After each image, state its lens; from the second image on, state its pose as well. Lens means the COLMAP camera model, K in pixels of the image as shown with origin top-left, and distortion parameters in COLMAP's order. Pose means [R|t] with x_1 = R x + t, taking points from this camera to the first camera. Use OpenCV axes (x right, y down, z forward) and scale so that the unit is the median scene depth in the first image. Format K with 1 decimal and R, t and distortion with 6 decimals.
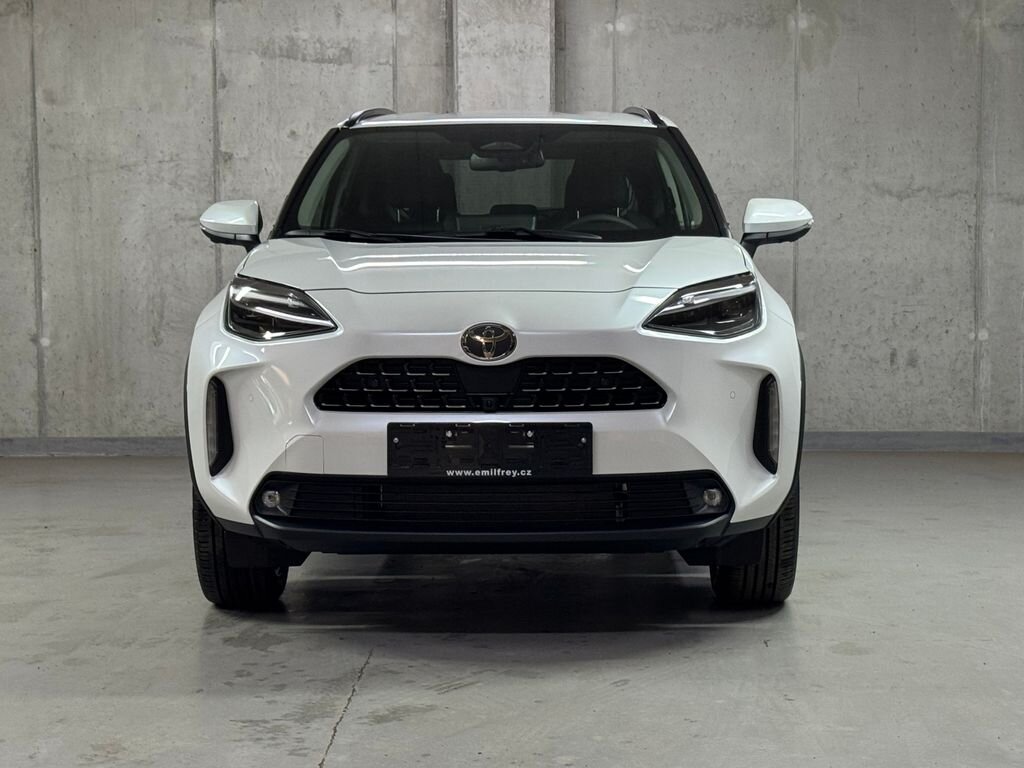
lens RADIAL K [[2031.4, 0, 509.2], [0, 2031.4, 383.4], [0, 0, 1]] dist [0.132539, 0.000000]
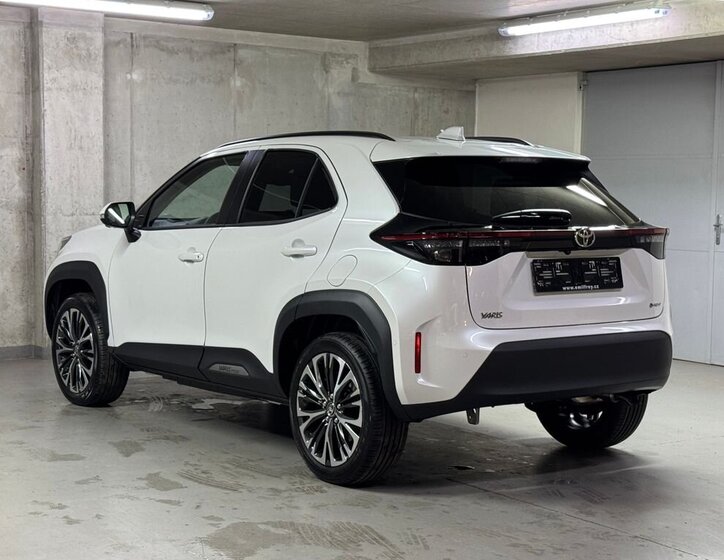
lens RADIAL K [[1381.1, 0, 363.8], [0, 1381.1, 283.4], [0, 0, 1]] dist [0.138903, 0.000000]
pose [[0.805769, -0.022633, 0.591798, -0.431979], [0.024219, 0.999693, 0.005257, -0.019743], [-0.591735, 0.010097, 0.806069, 0.051528]]
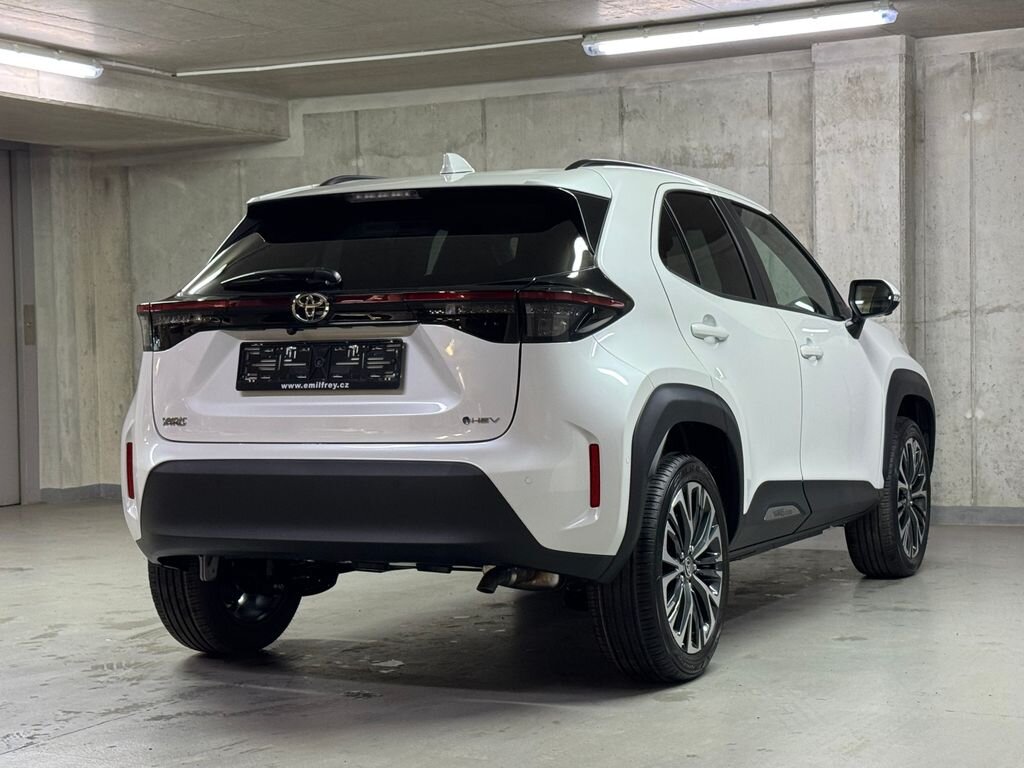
lens RADIAL K [[1881.4, 0, 510.5], [0, 1881.4, 382.0], [0, 0, 1]] dist [0.150875, 0.000000]
pose [[0.888595, -0.001387, -0.458691, 0.287775], [-0.021378, 0.998784, -0.044435, 0.008610], [0.458195, 0.049290, 0.887484, 0.037887]]
